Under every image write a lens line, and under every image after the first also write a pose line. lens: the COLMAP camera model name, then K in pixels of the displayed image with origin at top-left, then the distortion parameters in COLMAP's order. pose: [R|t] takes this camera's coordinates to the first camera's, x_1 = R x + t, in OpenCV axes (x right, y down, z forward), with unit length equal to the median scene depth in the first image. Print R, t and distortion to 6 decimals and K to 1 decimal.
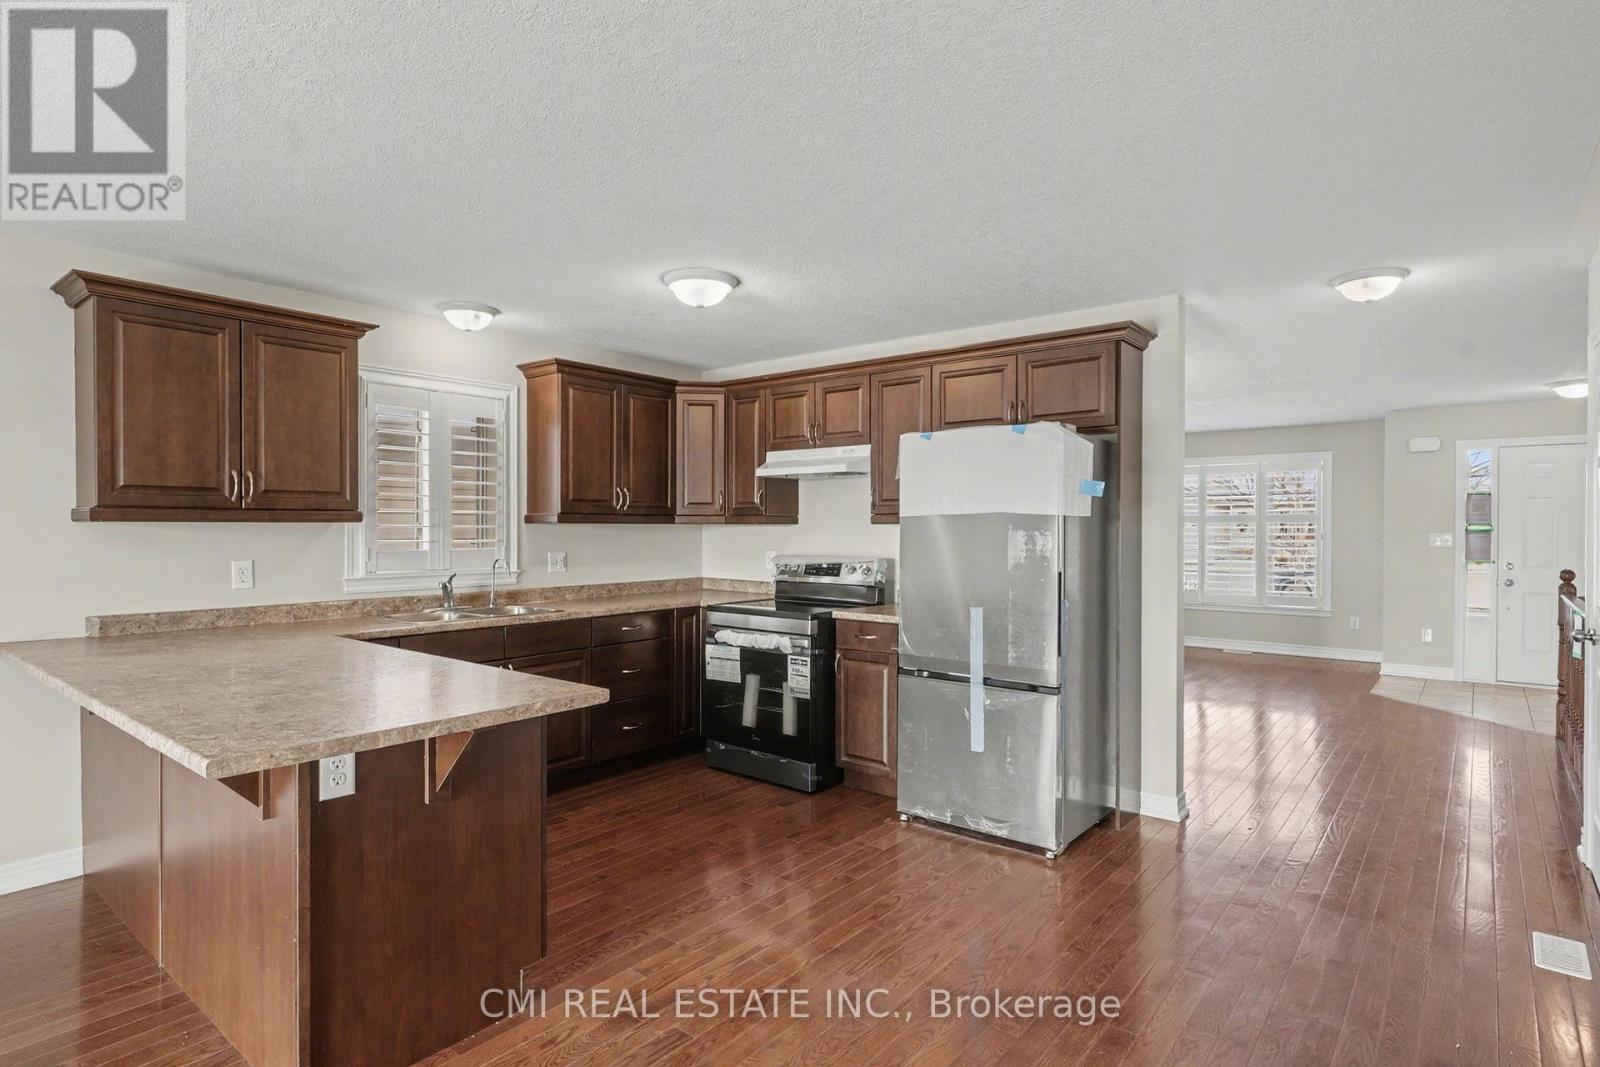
lens RADIAL K [[842.6, 0, 800.0], [0, 842.6, 533.5], [0, 0, 1]] dist [-0.002162, -0.001317]
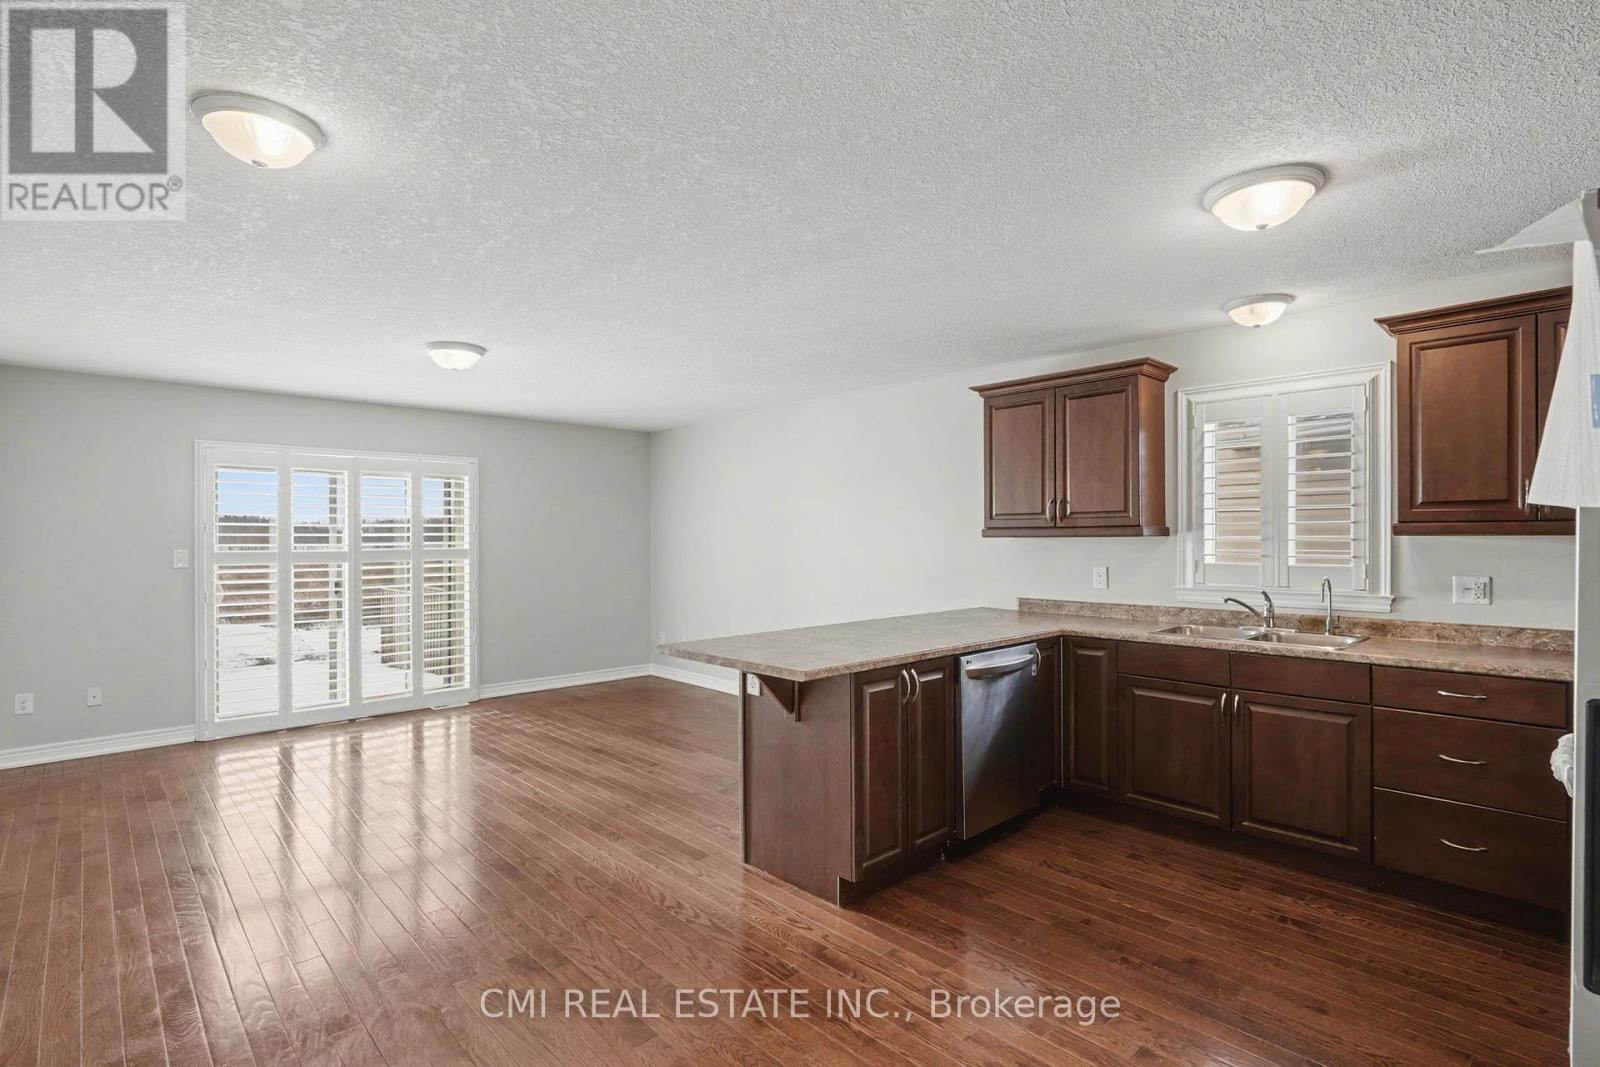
lens RADIAL K [[764.5, 0, 813.9], [0, 764.5, 533.7], [0, 0, 1]] dist [-0.003492, -0.000634]
pose [[-0.118942, -0.009256, -0.992858, 0.446867], [-0.006322, 0.999943, -0.008564, -0.004764], [0.992881, 0.005258, -0.118993, 0.565508]]
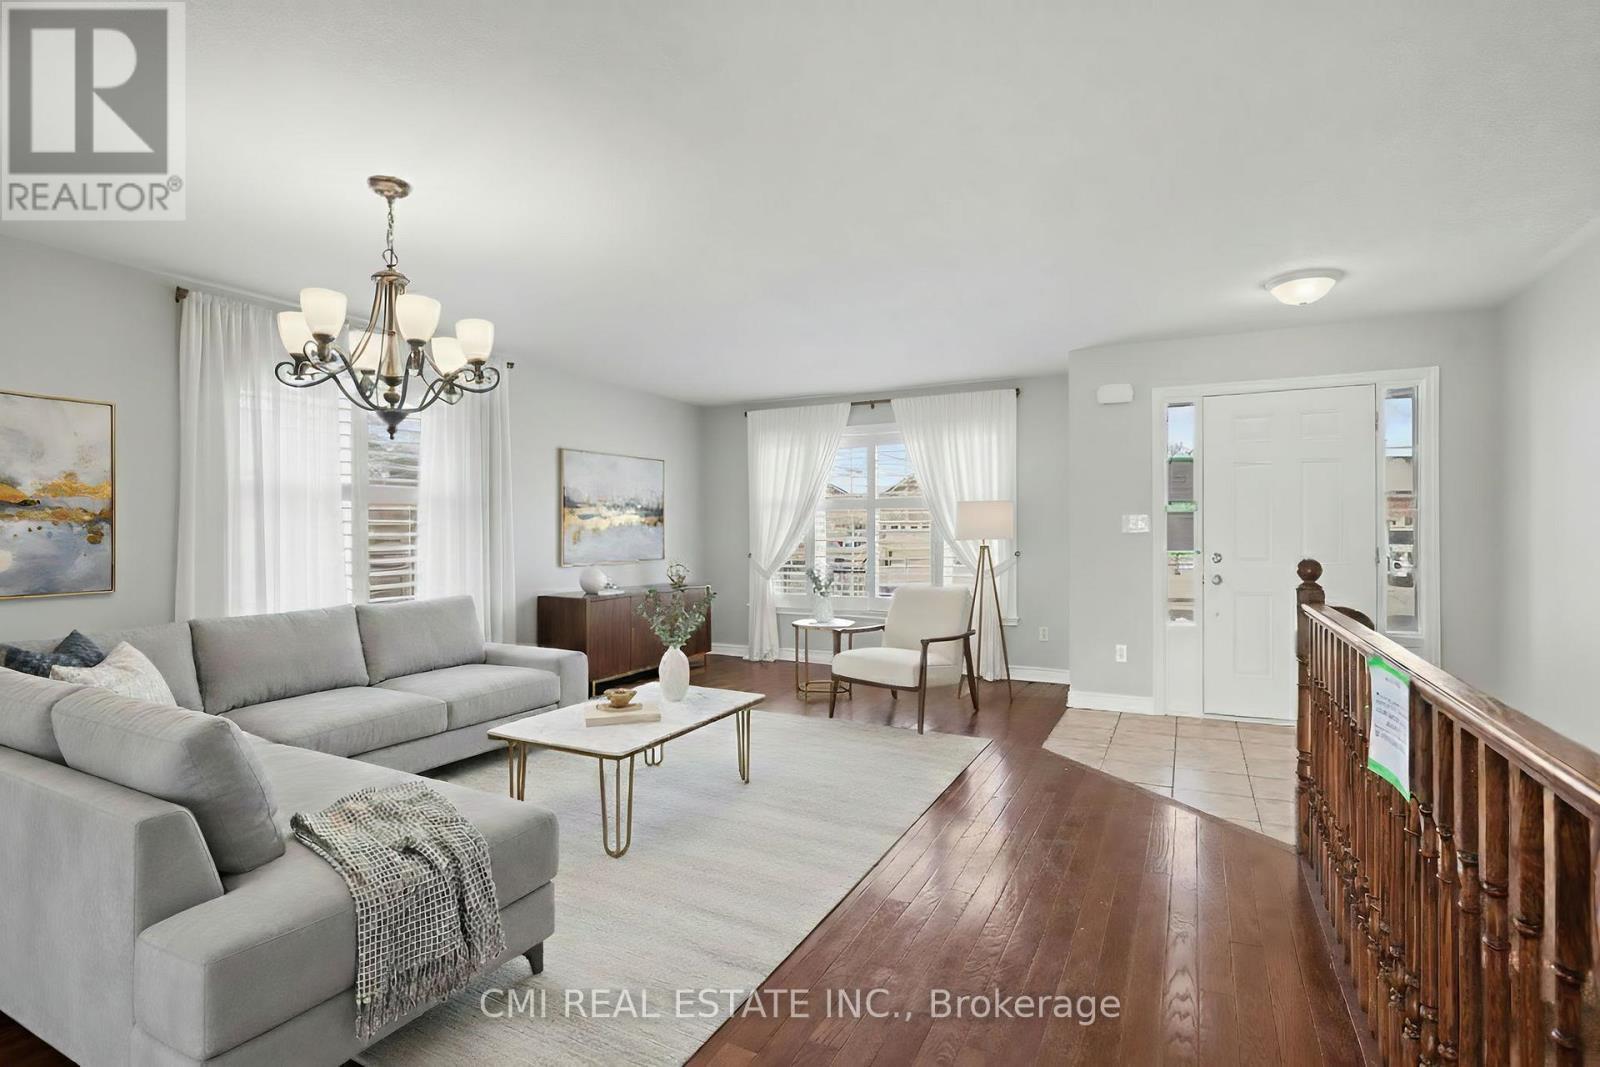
lens RADIAL K [[764.5, 0, 813.9], [0, 764.5, 533.7], [0, 0, 1]] dist [-0.003492, -0.000634]
pose [[0.974469, -0.005038, 0.224467, 0.551619], [0.006598, 0.999959, -0.006198, 0.031228], [-0.224426, 0.007521, 0.974462, 0.673251]]
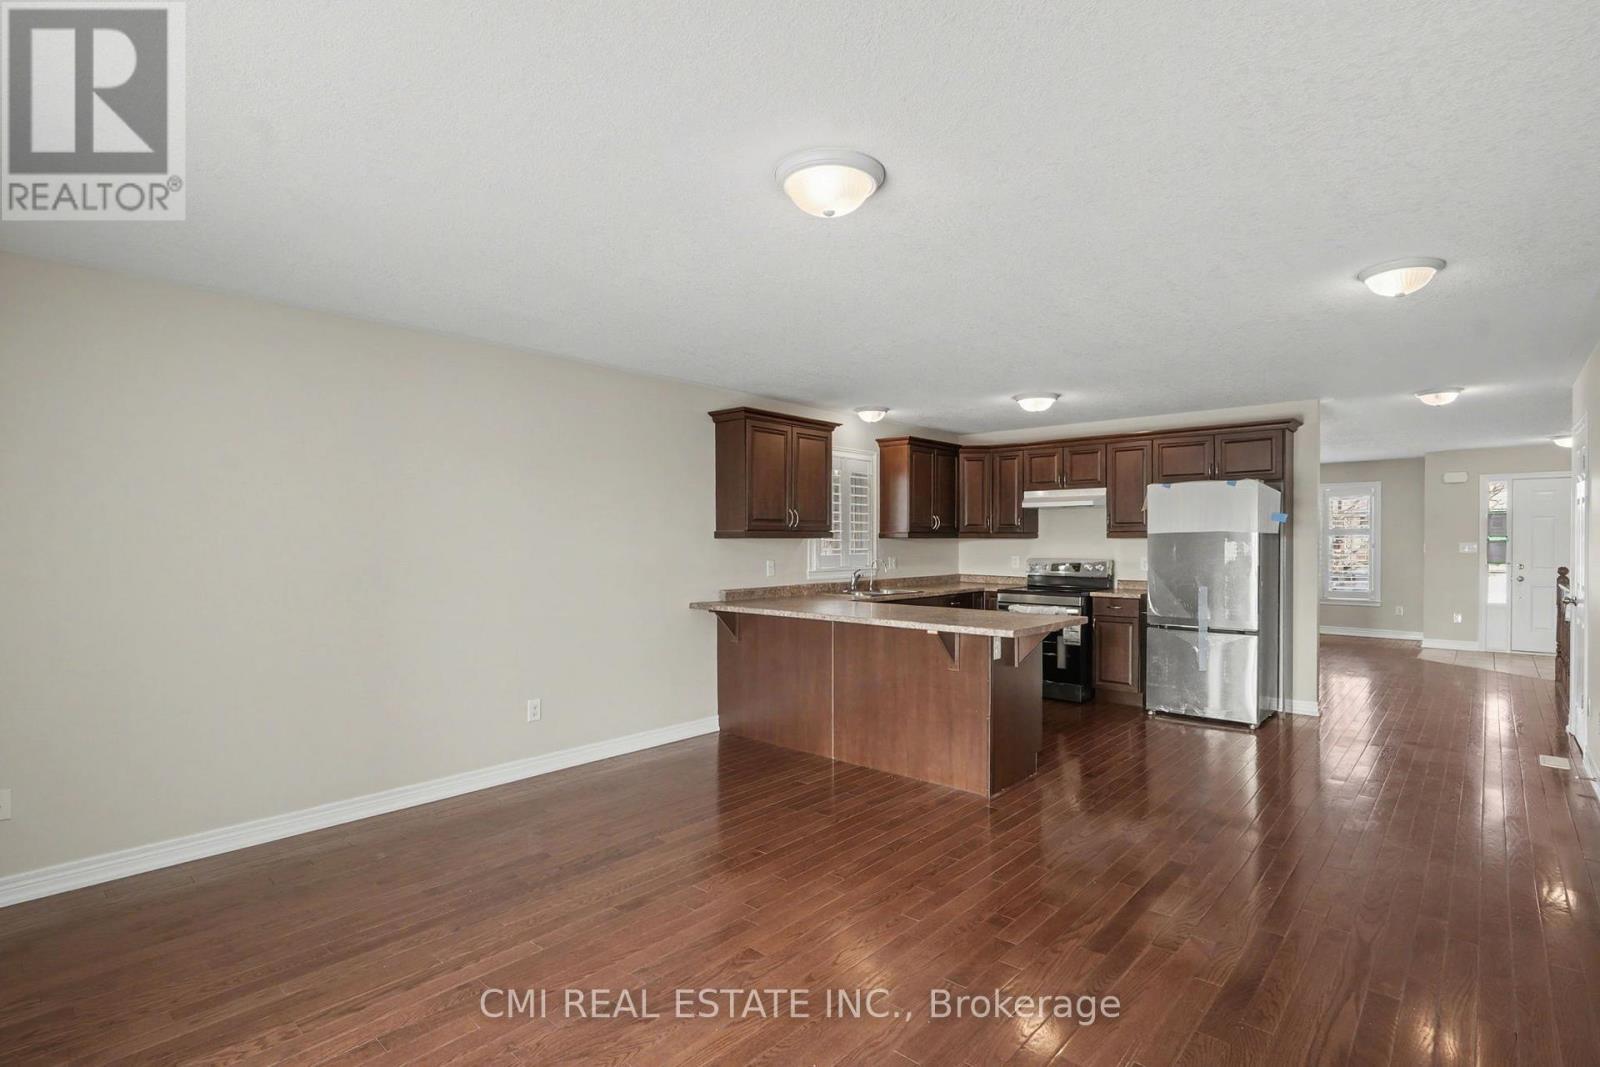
lens RADIAL K [[773.7, 0, 797.6], [0, 773.7, 547.5], [0, 0, 1]] dist [-0.011696, 0.000103]
pose [[0.998667, -0.003325, -0.051504, -0.421089], [0.003427, 0.999992, 0.001899, 0.002021], [0.051497, -0.002073, 0.998671, -0.480938]]
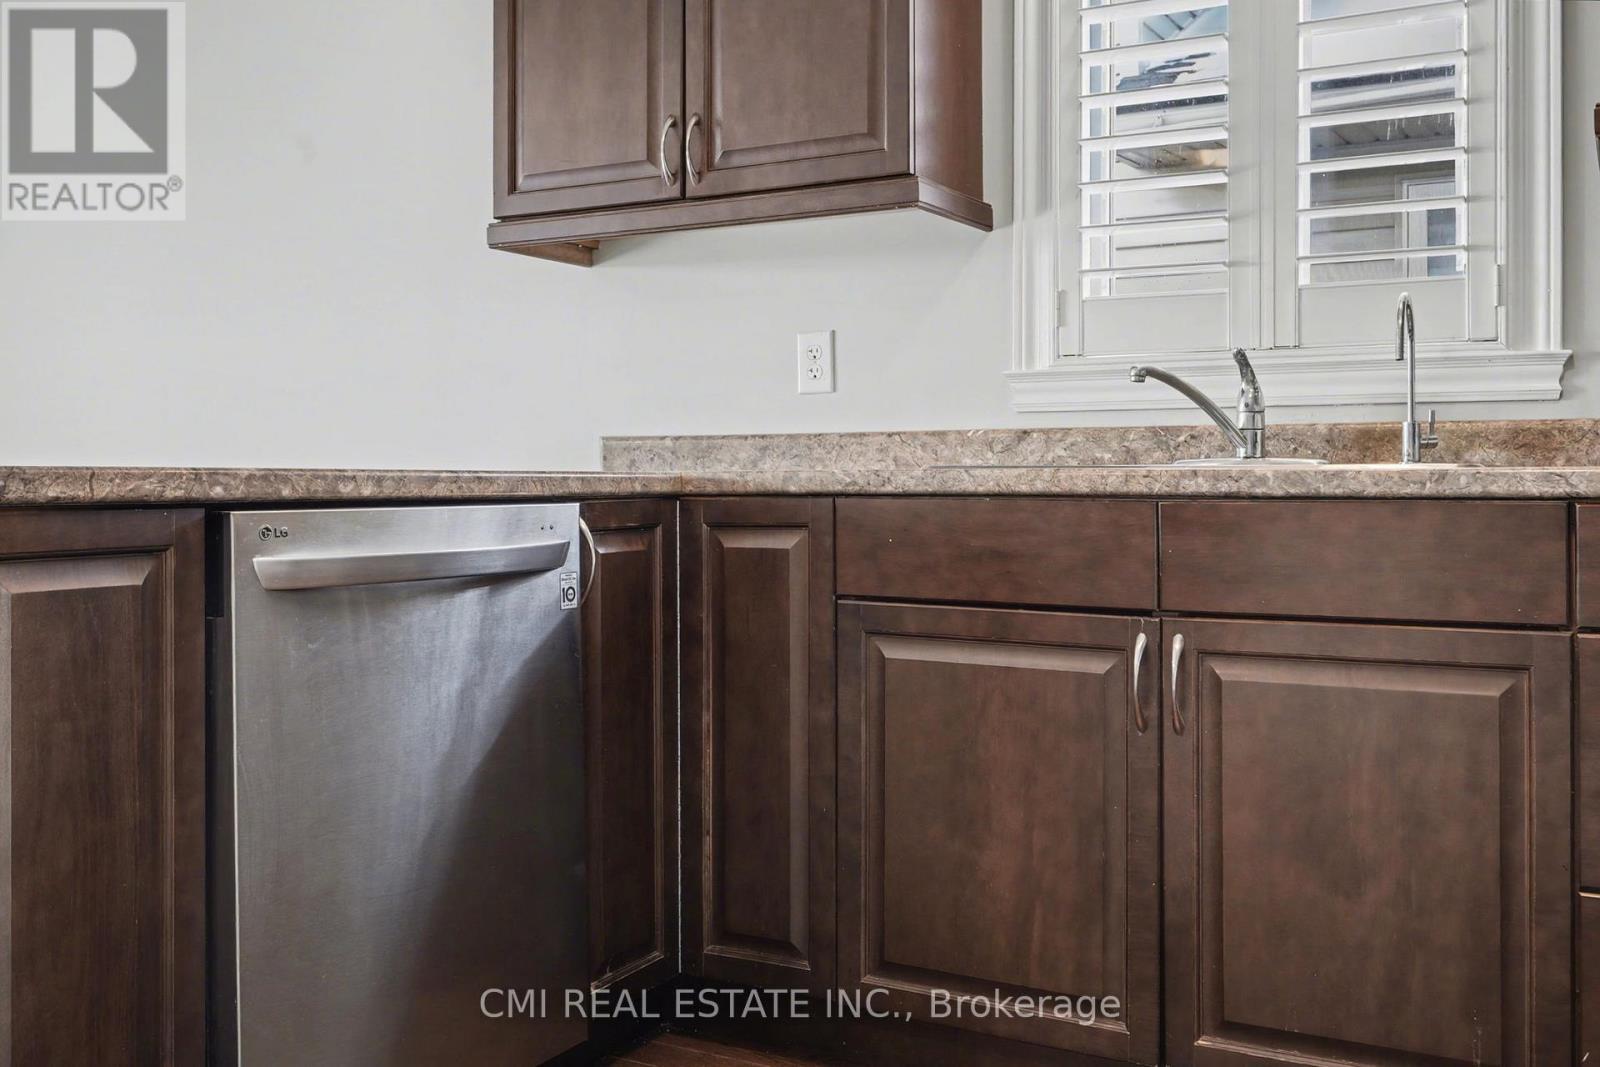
lens RADIAL K [[1507.1, 0, 798.2], [0, 1507.1, 454.3], [0, 0, 1]] dist [0.013751, 0.002653]
pose [[0.170825, -0.017311, -0.985149, 0.115779], [-0.005885, 0.999810, -0.018589, 0.091598], [0.985284, 0.008973, 0.170691, 0.685061]]
